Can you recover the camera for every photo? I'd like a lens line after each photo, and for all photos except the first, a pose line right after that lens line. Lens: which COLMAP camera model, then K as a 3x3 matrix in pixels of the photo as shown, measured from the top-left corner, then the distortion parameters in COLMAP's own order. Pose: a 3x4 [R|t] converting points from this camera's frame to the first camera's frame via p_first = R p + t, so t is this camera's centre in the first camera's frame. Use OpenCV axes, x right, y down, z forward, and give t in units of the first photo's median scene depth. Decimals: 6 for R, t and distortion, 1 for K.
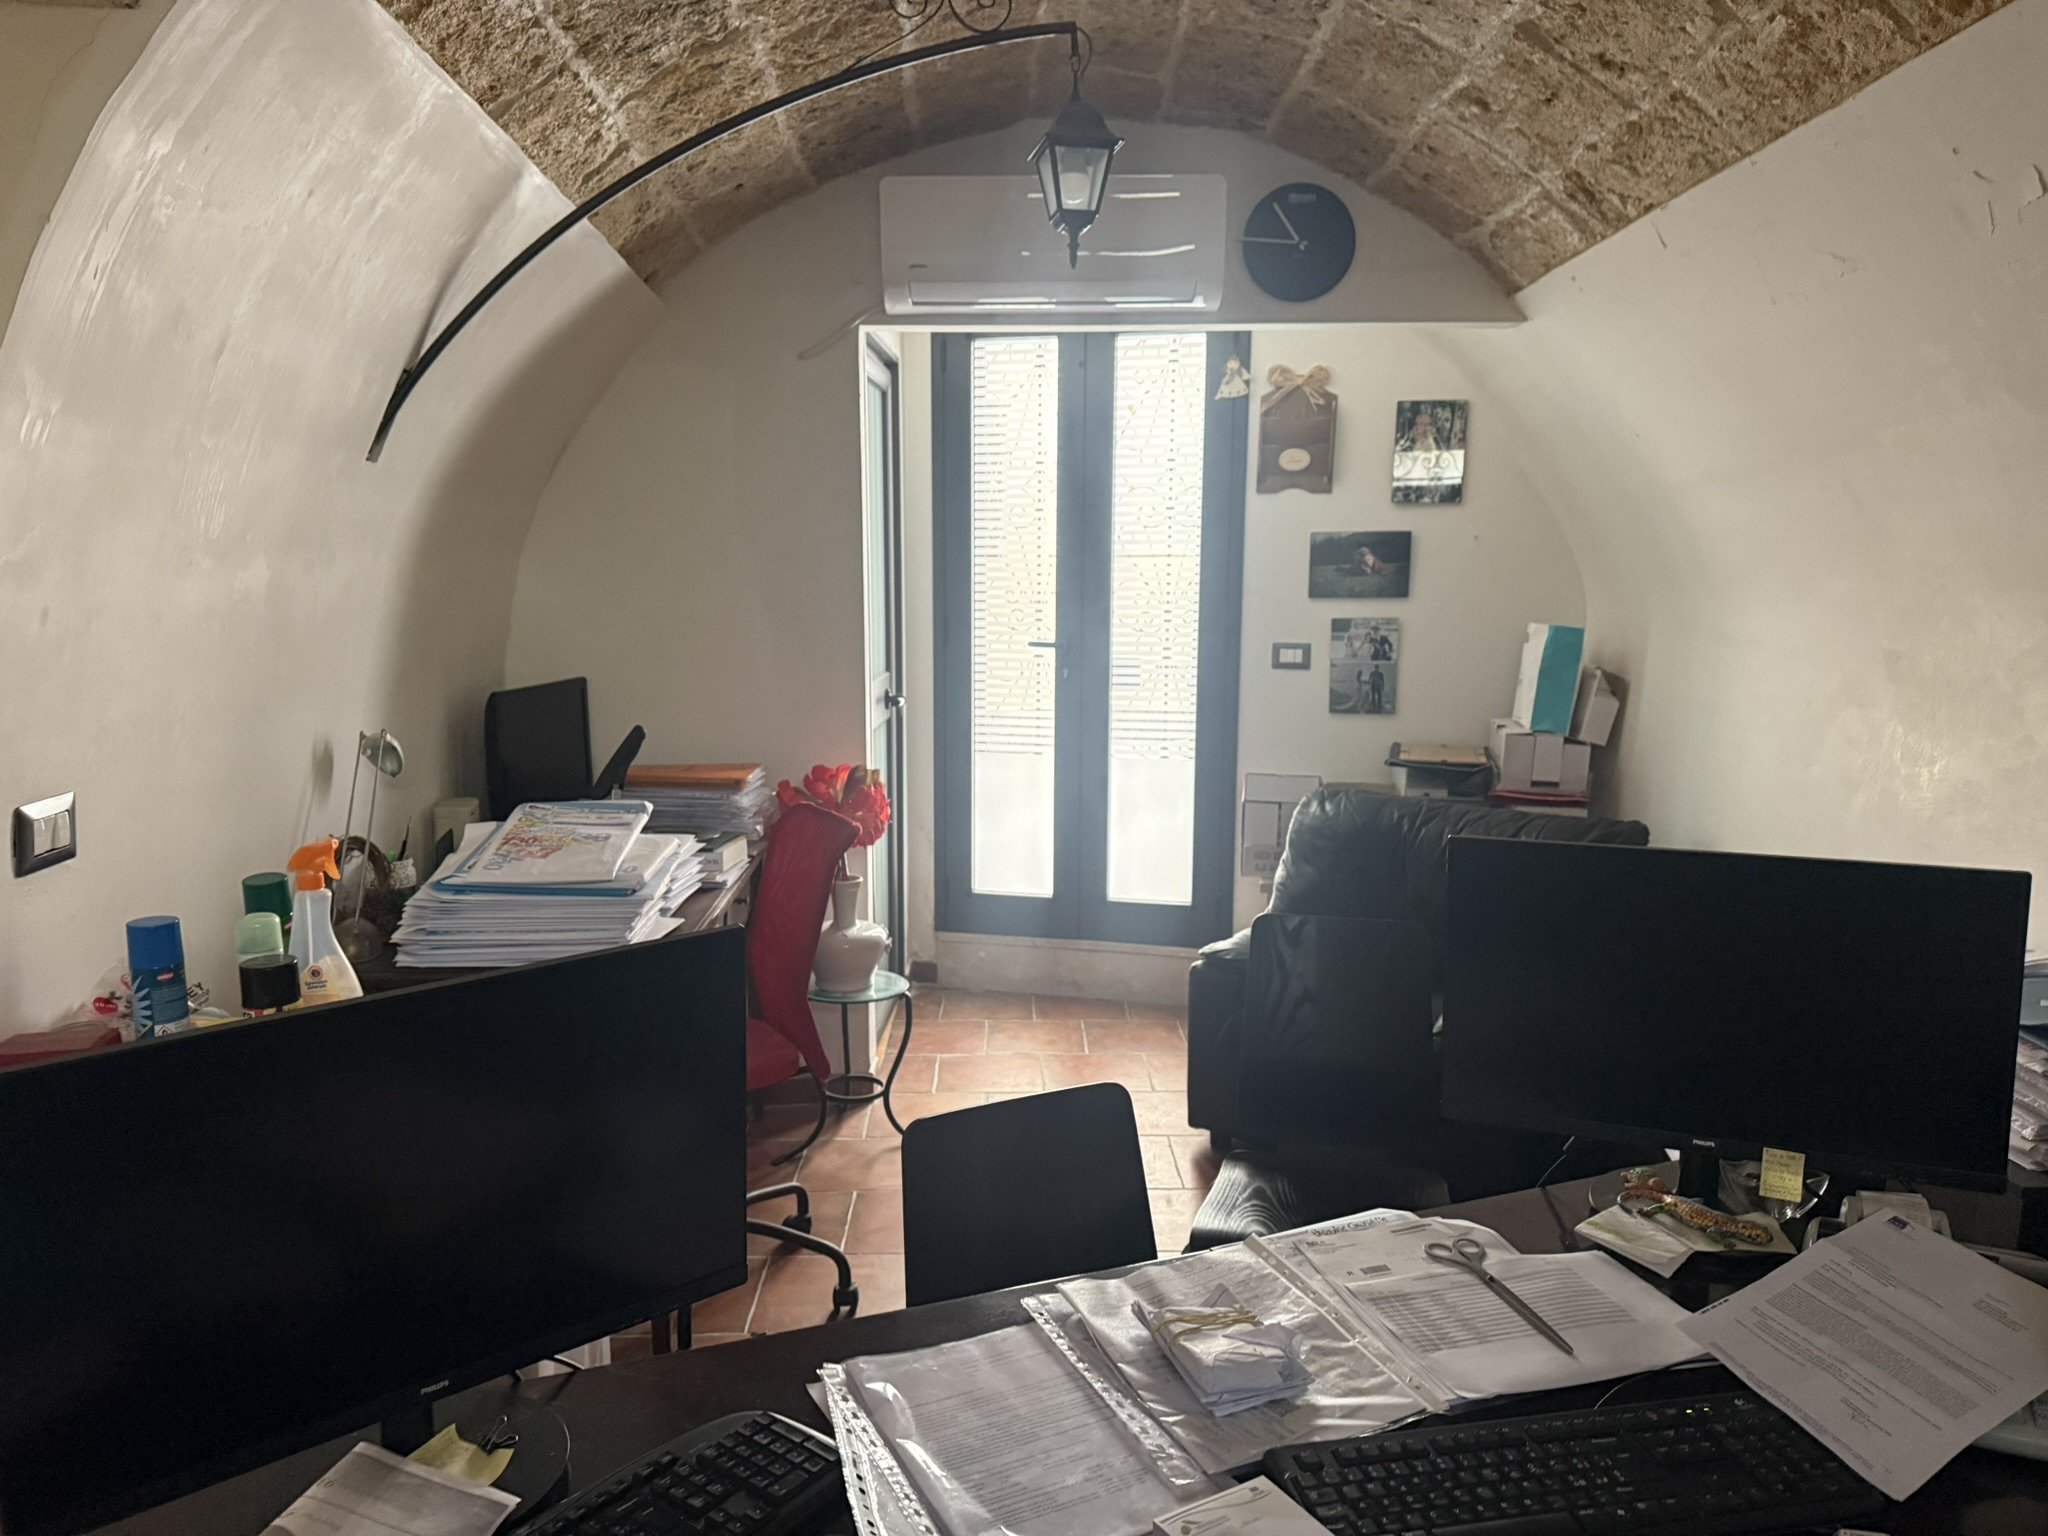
lens RADIAL K [[1427.0, 0, 1023.4], [0, 1427.0, 778.1], [0, 0, 1]] dist [0.012493, -0.013419]
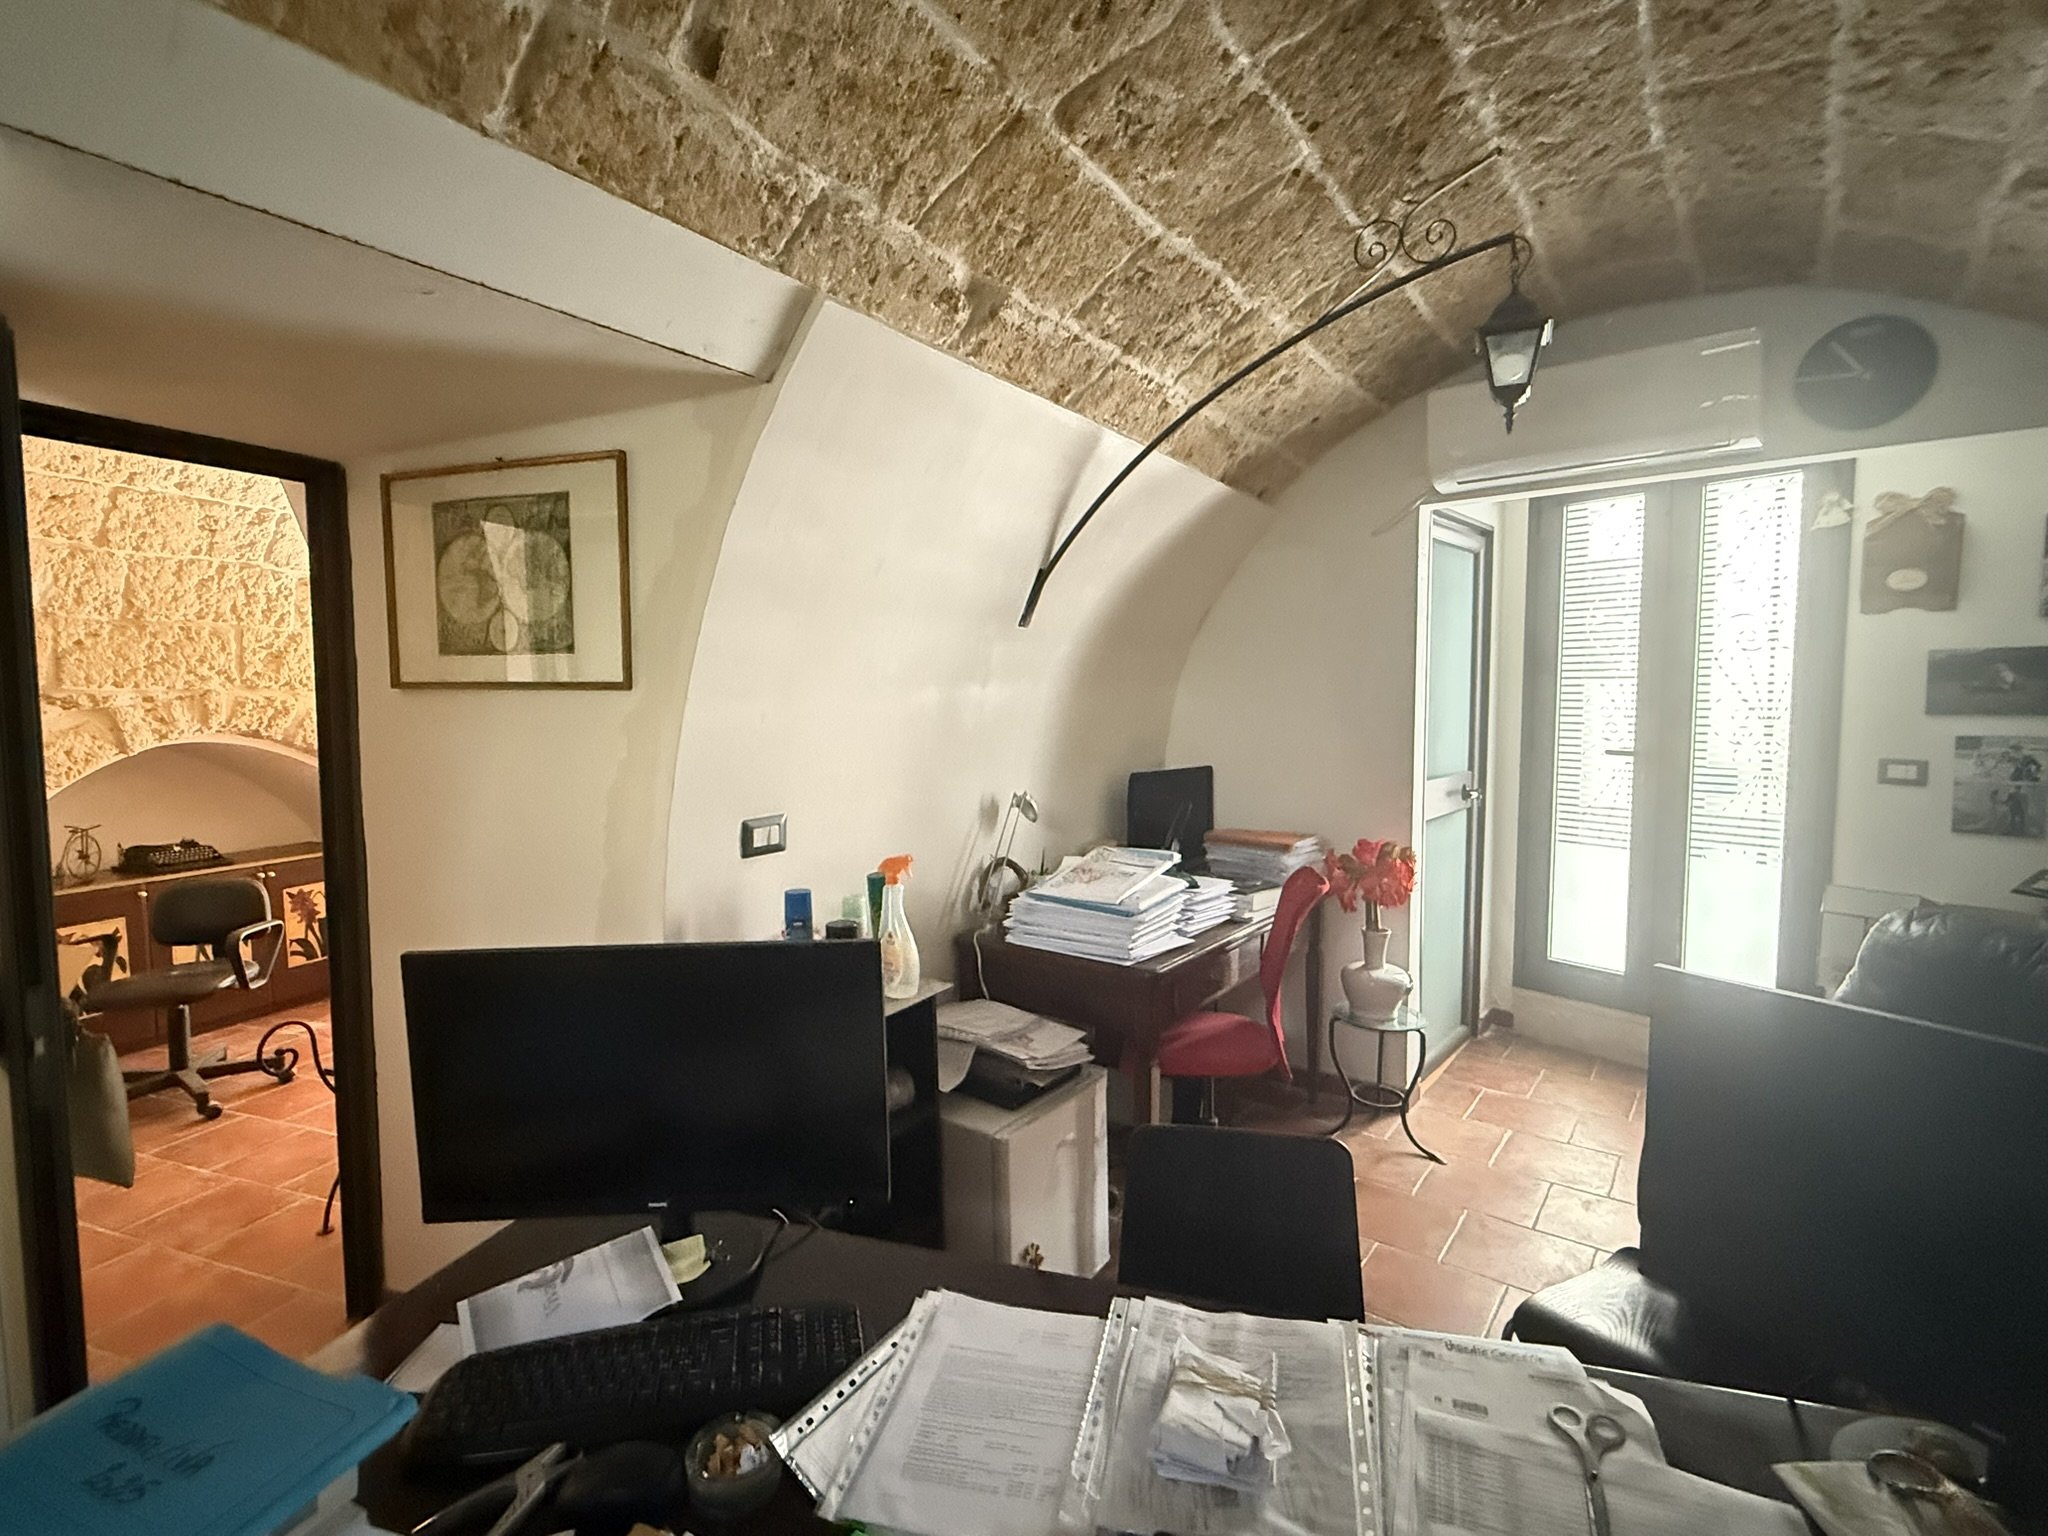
lens RADIAL K [[968.9, 0, 1020.6], [0, 968.9, 751.5], [0, 0, 1]] dist [-0.004353, 0.002073]
pose [[0.785527, 0.027940, -0.618196, 0.153675], [-0.082862, 0.994733, -0.060333, -0.009524], [0.613254, 0.098618, 0.783705, 0.106151]]
